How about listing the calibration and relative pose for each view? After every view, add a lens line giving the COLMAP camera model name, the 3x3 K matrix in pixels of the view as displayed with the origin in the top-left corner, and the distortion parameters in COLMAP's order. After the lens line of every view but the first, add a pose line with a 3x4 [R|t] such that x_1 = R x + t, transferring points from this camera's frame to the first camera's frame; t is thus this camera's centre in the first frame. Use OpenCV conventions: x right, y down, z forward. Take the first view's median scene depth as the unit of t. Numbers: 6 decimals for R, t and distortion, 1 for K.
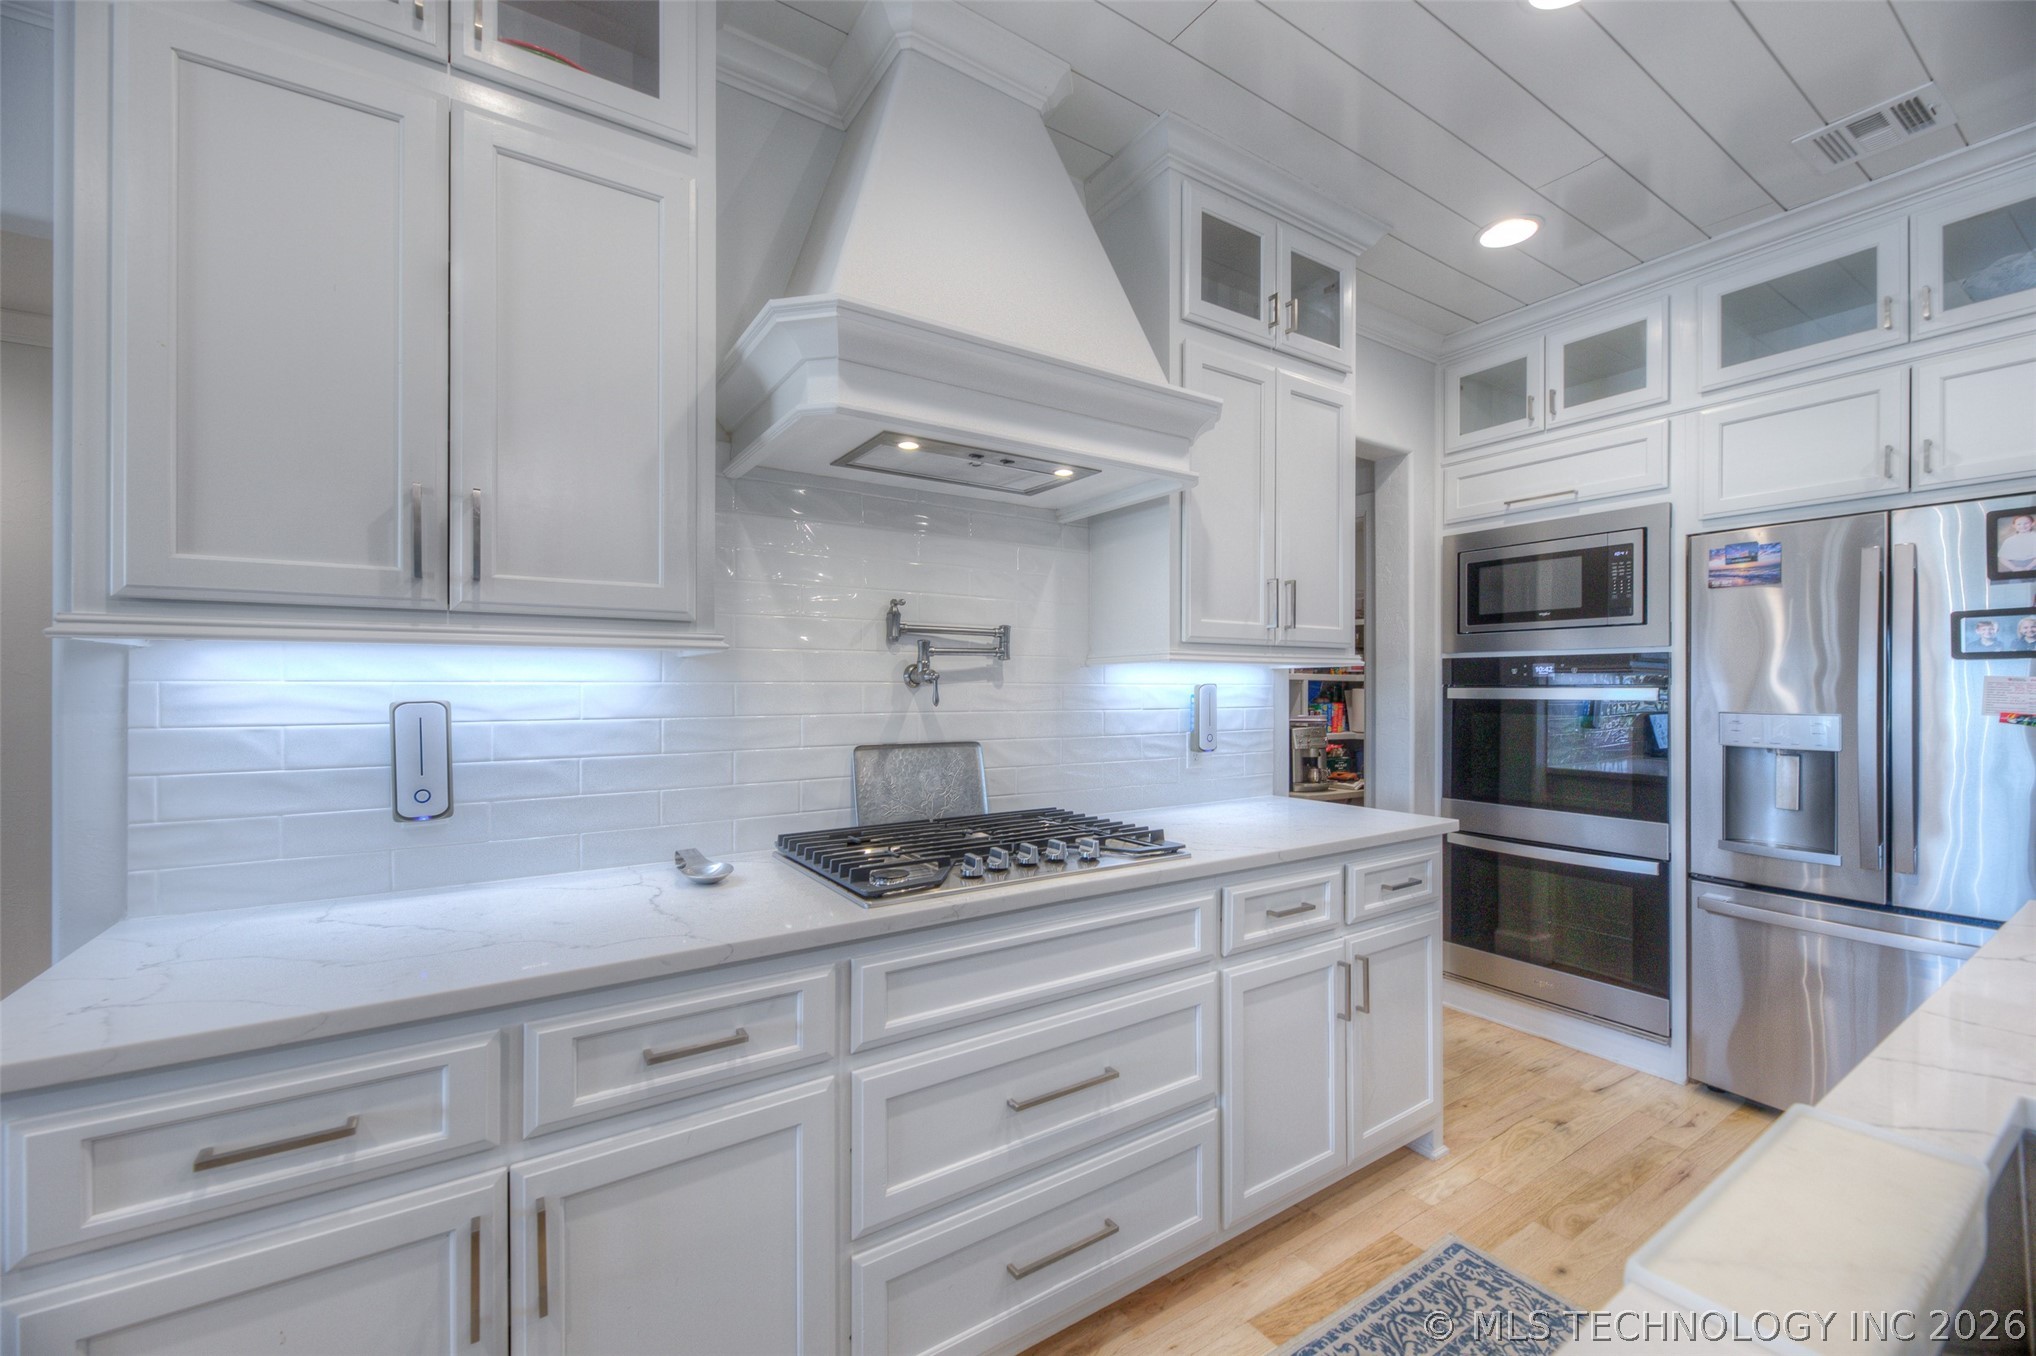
lens RADIAL K [[827.9, 0, 1005.9], [0, 827.9, 688.6], [0, 0, 1]] dist [0.004405, -0.001649]
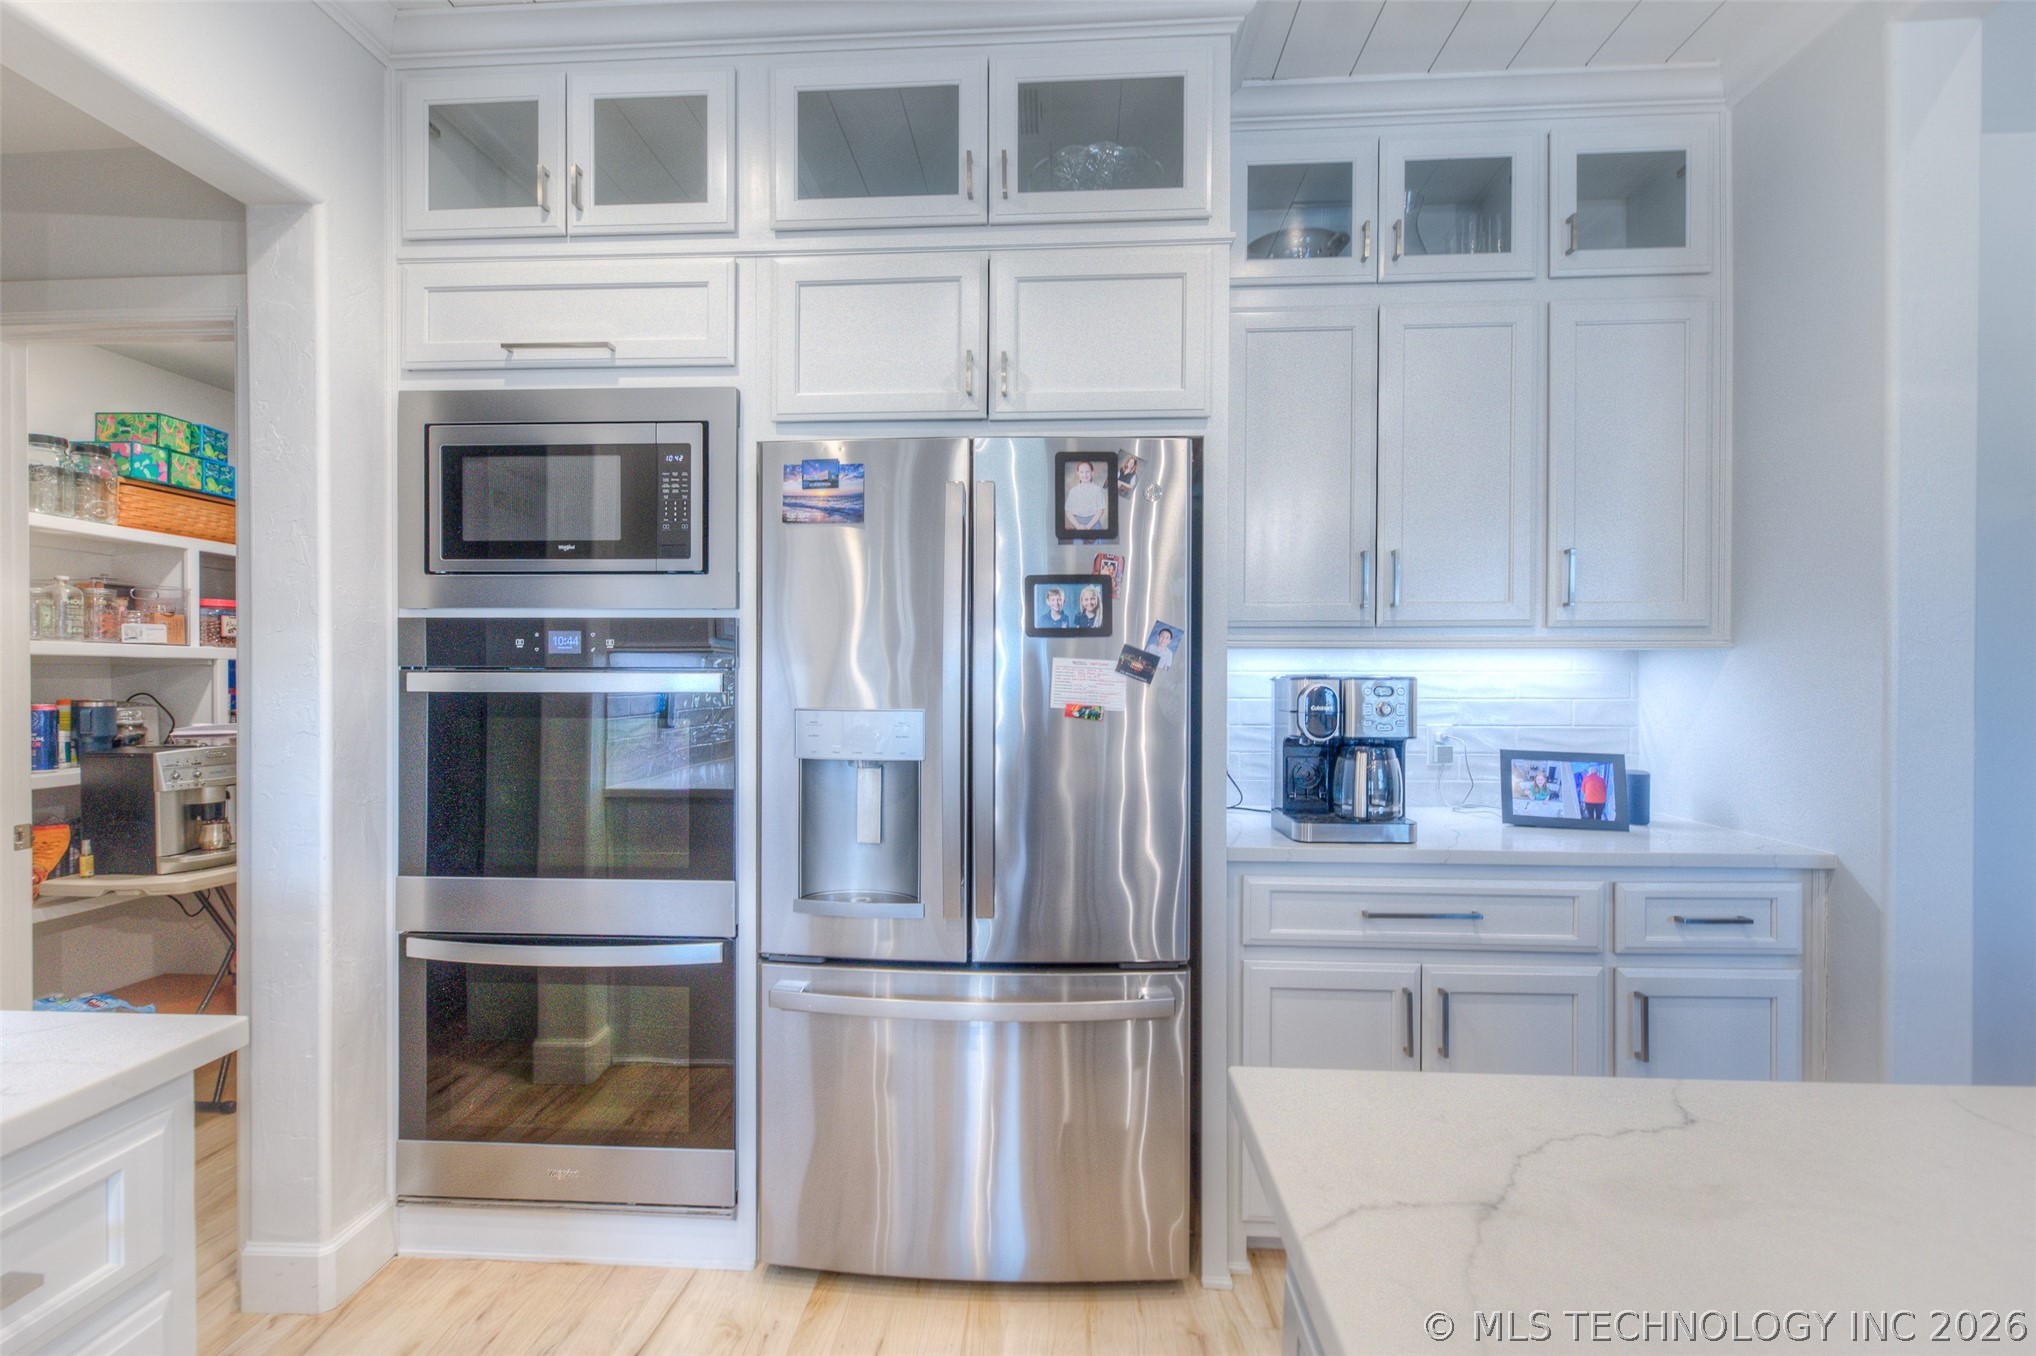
lens RADIAL K [[921.3, 0, 1014.1], [0, 921.3, 681.1], [0, 0, 1]] dist [0.003028, 0.000346]
pose [[0.601182, -0.000269, 0.799112, 0.343963], [-0.001683, 0.999997, 0.001603, 0.004080], [-0.799111, -0.002309, 0.601180, 0.381010]]
